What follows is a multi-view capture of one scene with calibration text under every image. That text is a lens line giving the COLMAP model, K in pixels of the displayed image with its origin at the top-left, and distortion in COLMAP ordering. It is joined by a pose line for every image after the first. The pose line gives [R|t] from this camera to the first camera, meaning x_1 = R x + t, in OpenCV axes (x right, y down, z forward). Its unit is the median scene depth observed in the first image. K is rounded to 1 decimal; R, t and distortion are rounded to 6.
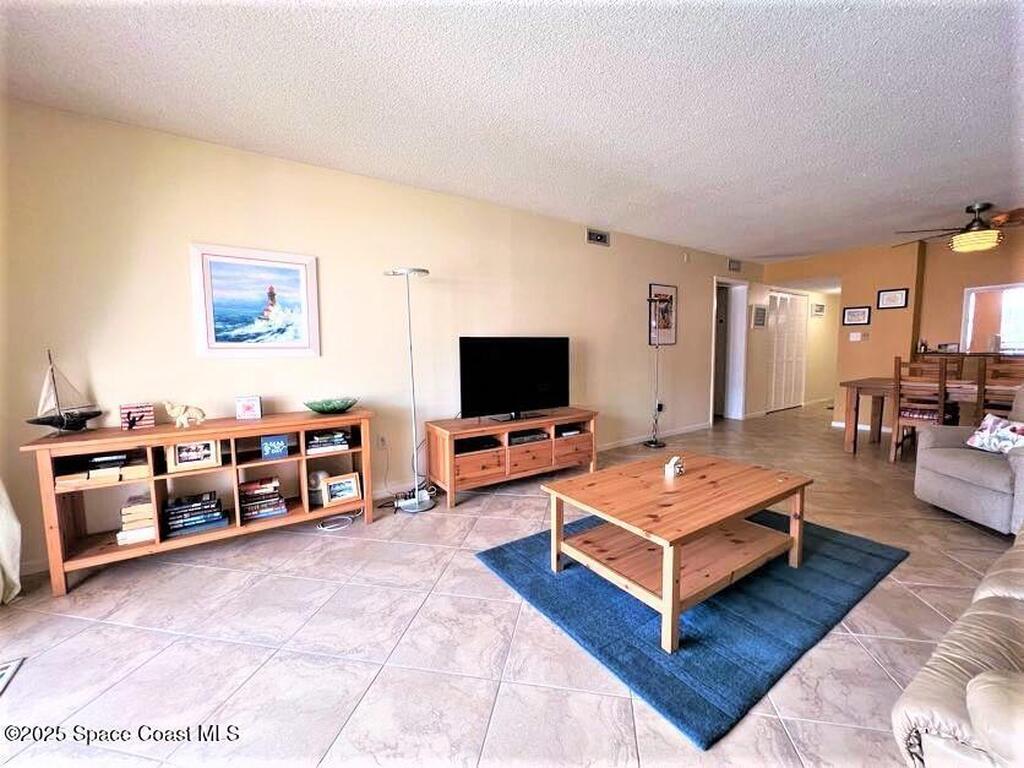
lens RADIAL K [[405.7, 0, 514.0], [0, 405.7, 386.1], [0, 0, 1]] dist [0.001055, -0.000004]
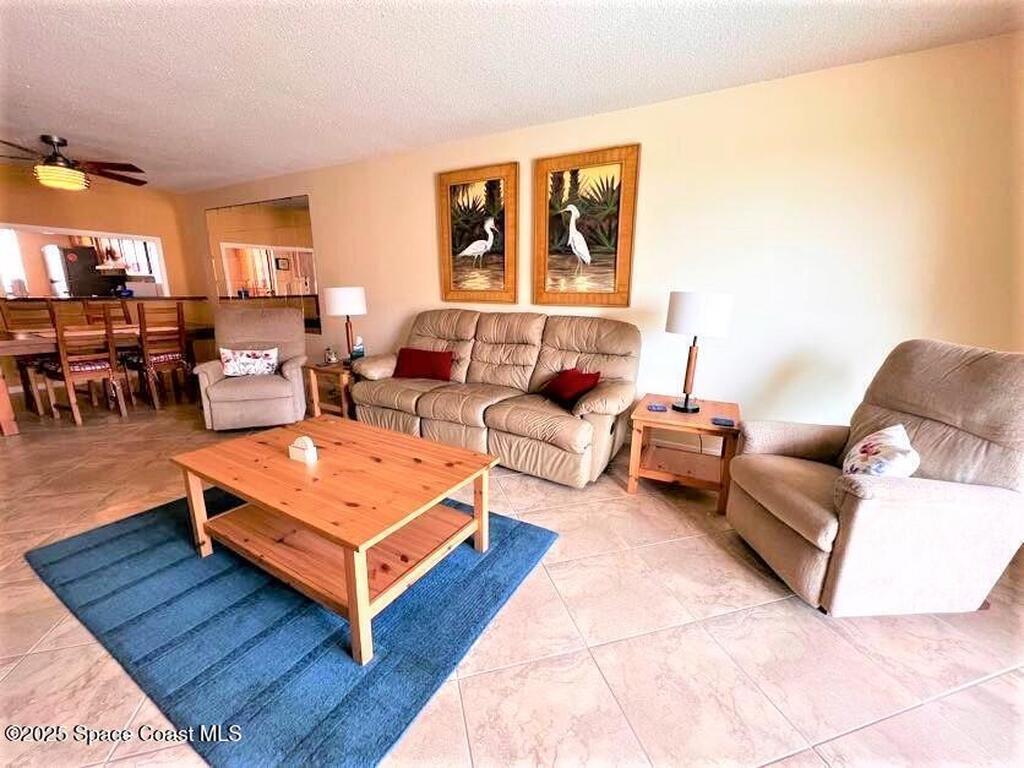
lens RADIAL K [[406.3, 0, 517.4], [0, 406.3, 384.2], [0, 0, 1]] dist [-0.005185, -0.000646]
pose [[-0.450749, -0.191799, 0.871802, -0.369452], [0.071315, 0.965785, 0.249348, -0.074287], [-0.889797, 0.174566, -0.421648, 0.780834]]
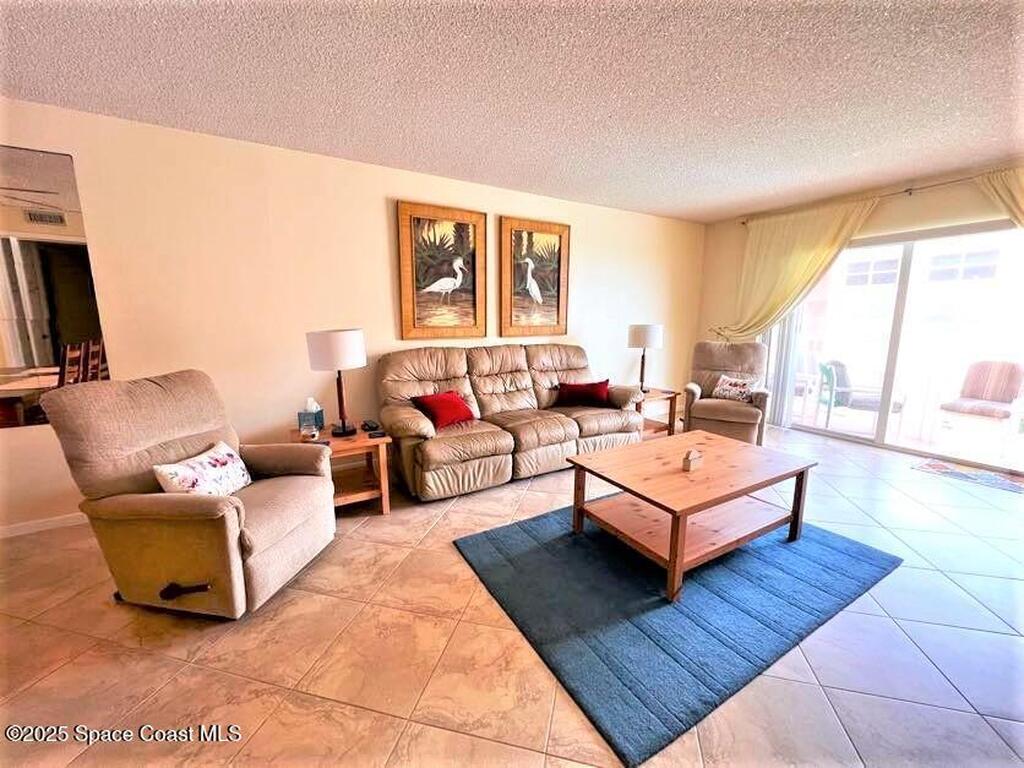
lens RADIAL K [[406.3, 0, 514.5], [0, 406.3, 383.9], [0, 0, 1]] dist [-0.005185, -0.000646]
pose [[-0.997761, 0.008536, 0.066335, 0.628469], [0.024545, 0.969352, 0.244448, -0.188213], [-0.062215, 0.245529, -0.967391, 1.603936]]
